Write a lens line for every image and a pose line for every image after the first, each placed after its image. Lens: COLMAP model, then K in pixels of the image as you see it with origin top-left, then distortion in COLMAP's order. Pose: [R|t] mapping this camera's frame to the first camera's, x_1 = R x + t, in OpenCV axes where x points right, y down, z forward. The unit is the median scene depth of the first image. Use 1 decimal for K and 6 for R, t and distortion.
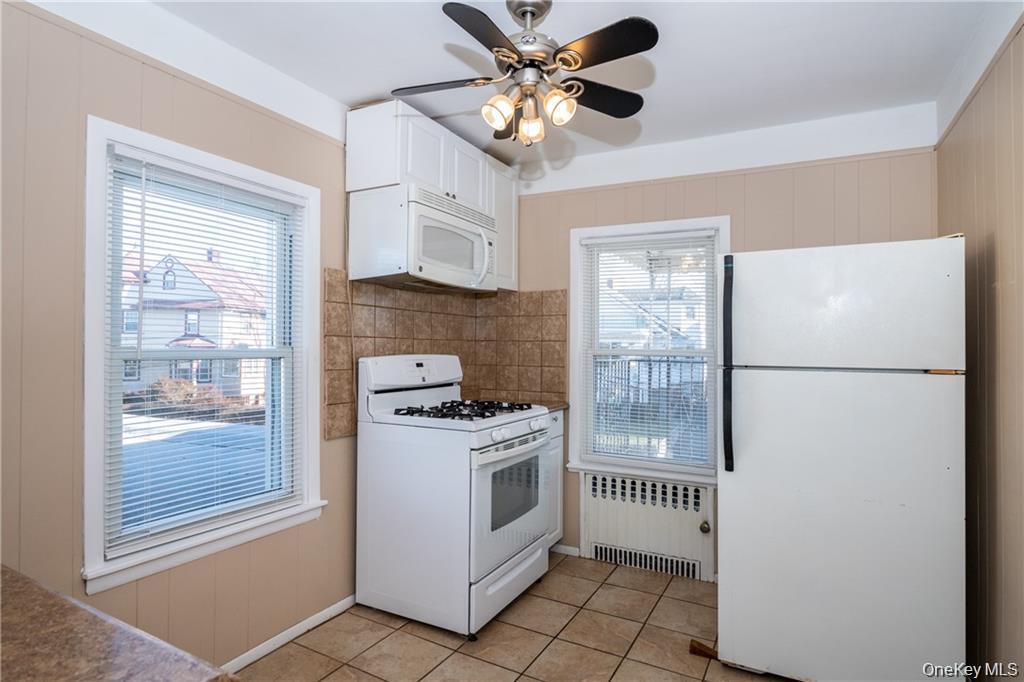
lens RADIAL K [[546.4, 0, 510.5], [0, 546.4, 341.6], [0, 0, 1]] dist [-0.003541, -0.001955]
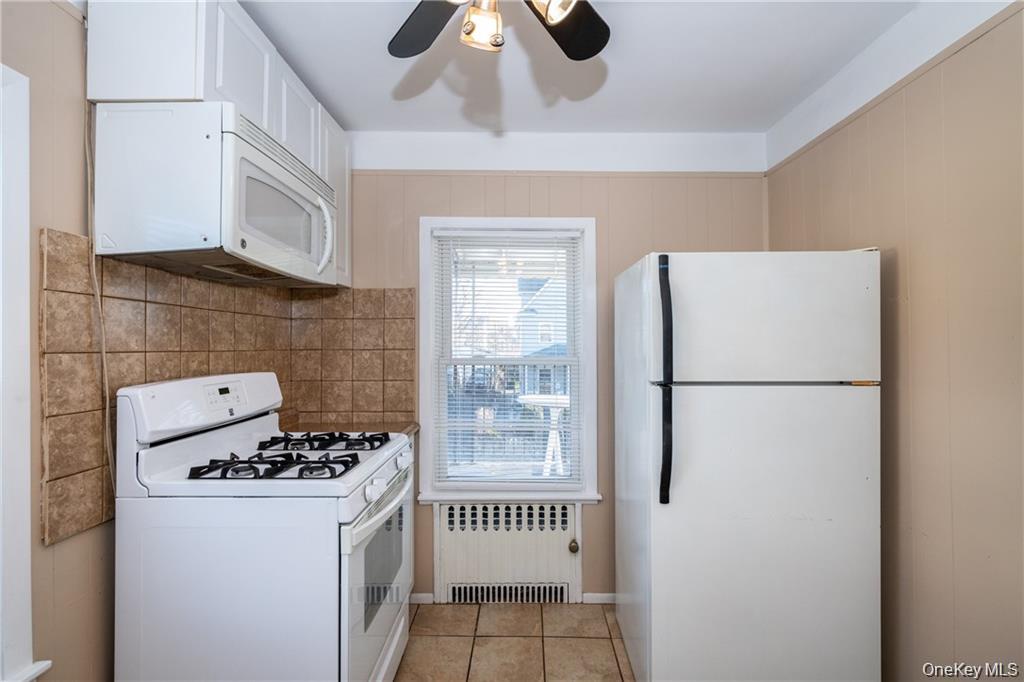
lens RADIAL K [[489.6, 0, 513.5], [0, 489.6, 339.4], [0, 0, 1]] dist [-0.002920, 0.000311]
pose [[0.891924, -0.005346, 0.452154, -0.118318], [0.005700, 0.999984, 0.000579, -0.018414], [-0.452150, 0.002061, 0.891940, 0.298541]]
